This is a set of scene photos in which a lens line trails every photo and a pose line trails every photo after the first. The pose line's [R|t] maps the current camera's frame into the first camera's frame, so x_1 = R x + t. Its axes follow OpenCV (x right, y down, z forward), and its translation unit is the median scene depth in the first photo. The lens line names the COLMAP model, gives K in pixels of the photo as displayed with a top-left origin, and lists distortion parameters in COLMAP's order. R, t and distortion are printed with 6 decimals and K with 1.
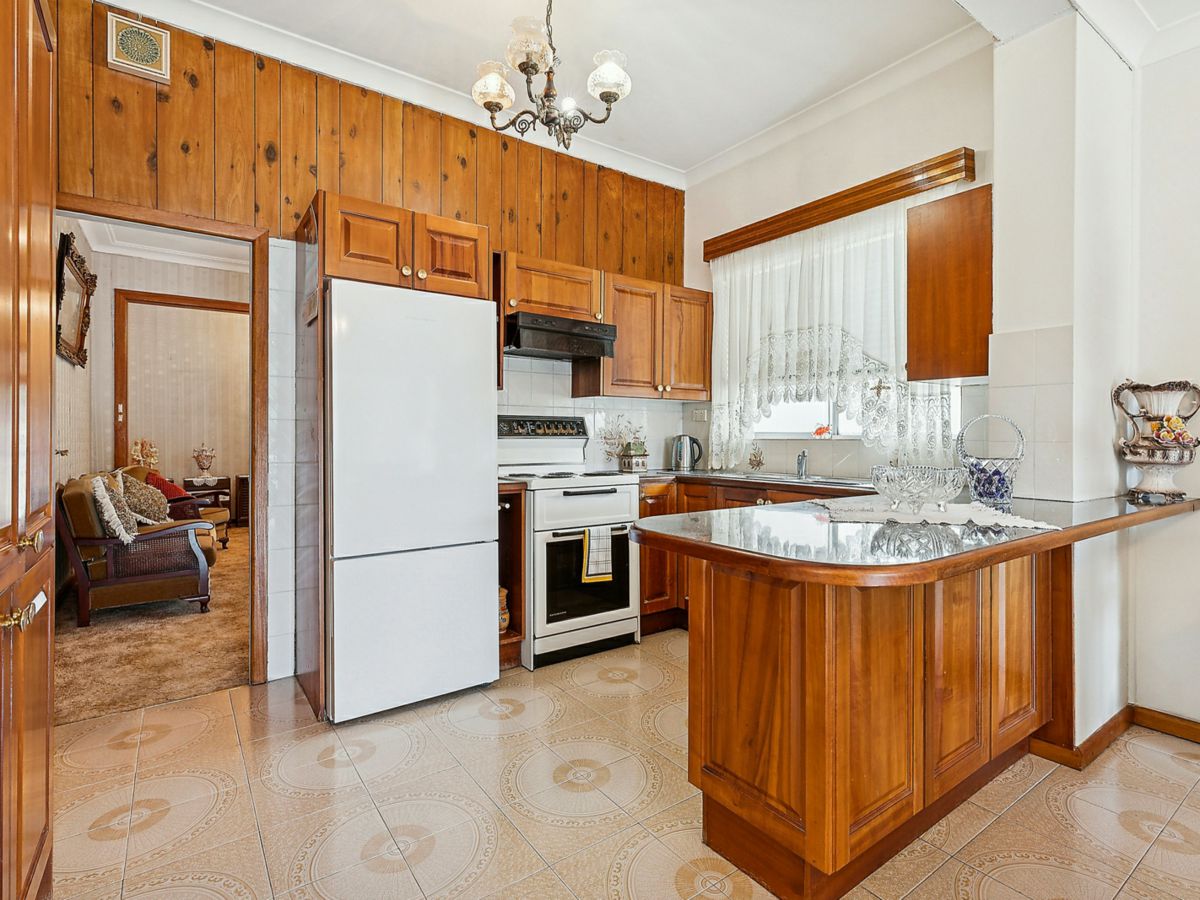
lens RADIAL K [[603.3, 0, 600.0], [0, 603.3, 450.0], [0, 0, 1]] dist [0.000898, -0.000218]
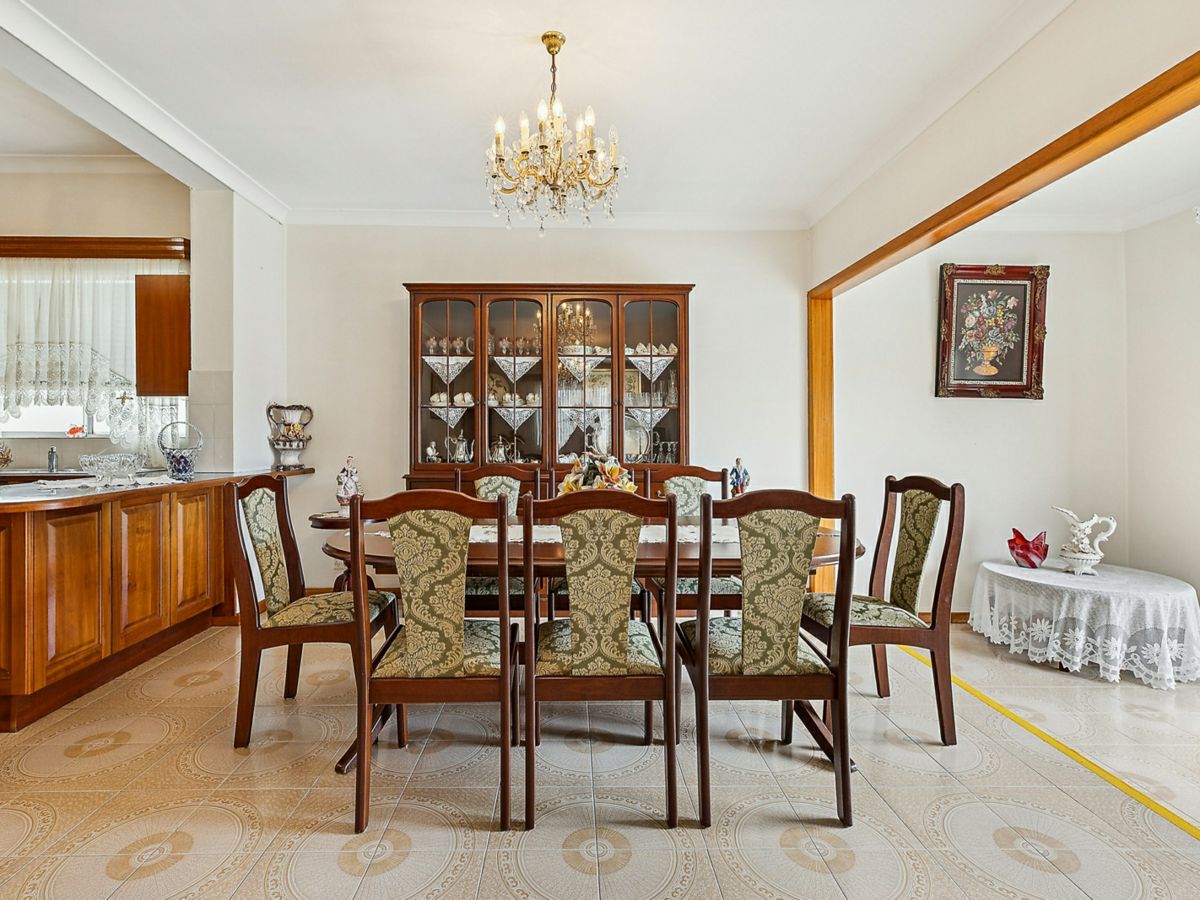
lens RADIAL K [[624.4, 0, 595.6], [0, 624.4, 432.9], [0, 0, 1]] dist [0.001007, 0.001035]
pose [[0.564113, -0.003228, 0.825692, -0.090976], [0.021955, 0.999697, -0.011092, 0.011491], [-0.825406, 0.024385, 0.564013, -0.703722]]
